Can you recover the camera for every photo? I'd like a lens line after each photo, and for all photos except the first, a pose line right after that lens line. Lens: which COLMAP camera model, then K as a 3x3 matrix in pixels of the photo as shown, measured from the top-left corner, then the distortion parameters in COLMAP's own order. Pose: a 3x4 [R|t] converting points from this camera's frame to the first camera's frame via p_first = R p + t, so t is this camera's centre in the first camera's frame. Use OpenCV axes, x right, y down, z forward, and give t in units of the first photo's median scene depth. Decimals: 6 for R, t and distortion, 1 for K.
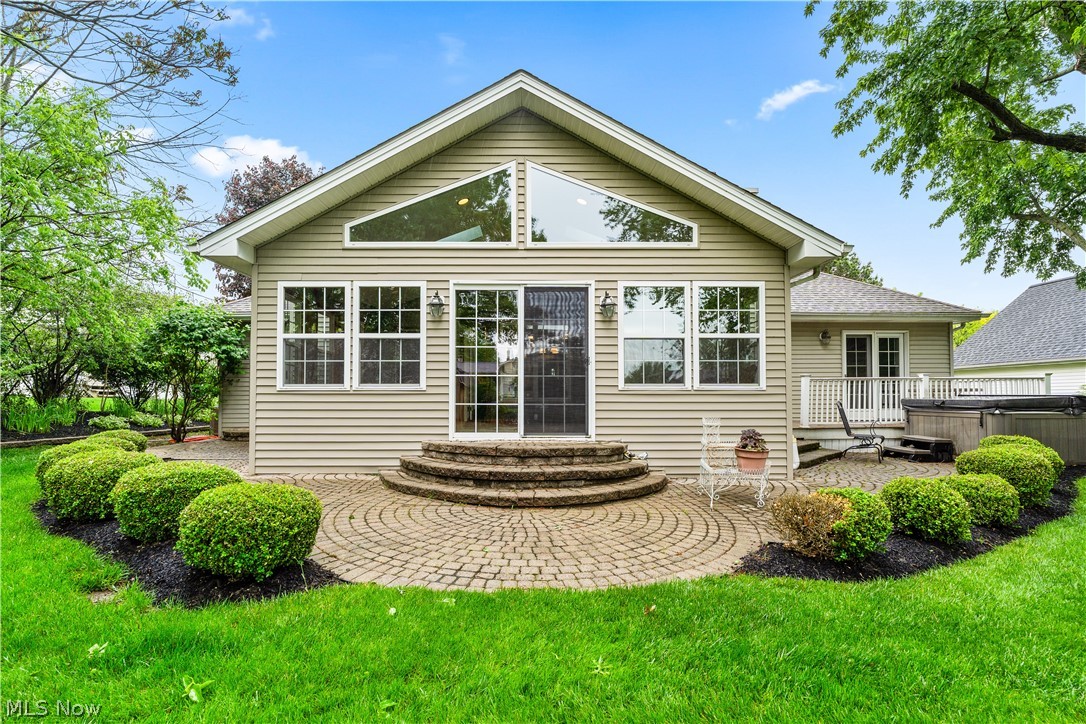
lens RADIAL K [[497.1, 0, 530.7], [0, 497.1, 384.3], [0, 0, 1]] dist [-0.000131, 0.000784]
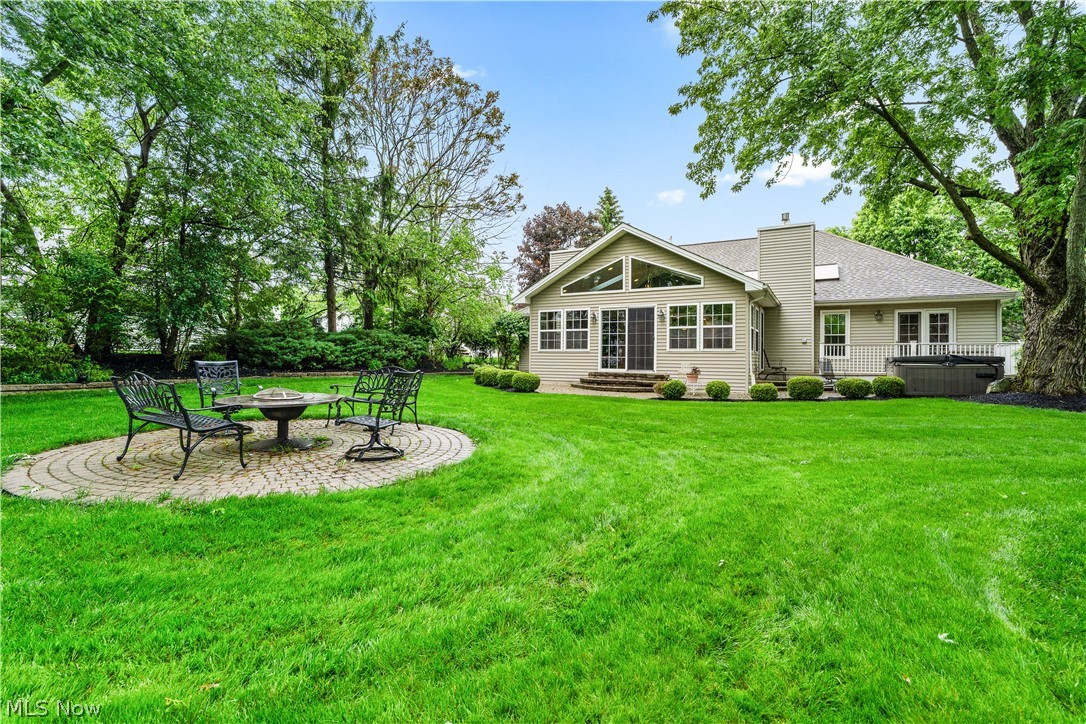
lens RADIAL K [[493.5, 0, 538.8], [0, 493.5, 350.3], [0, 0, 1]] dist [0.000505, 0.000142]
pose [[0.867891, -0.001210, -0.496753, 0.649915], [0.003790, 0.999984, 0.004185, -0.004209], [0.496740, -0.005515, 0.867882, -1.042472]]
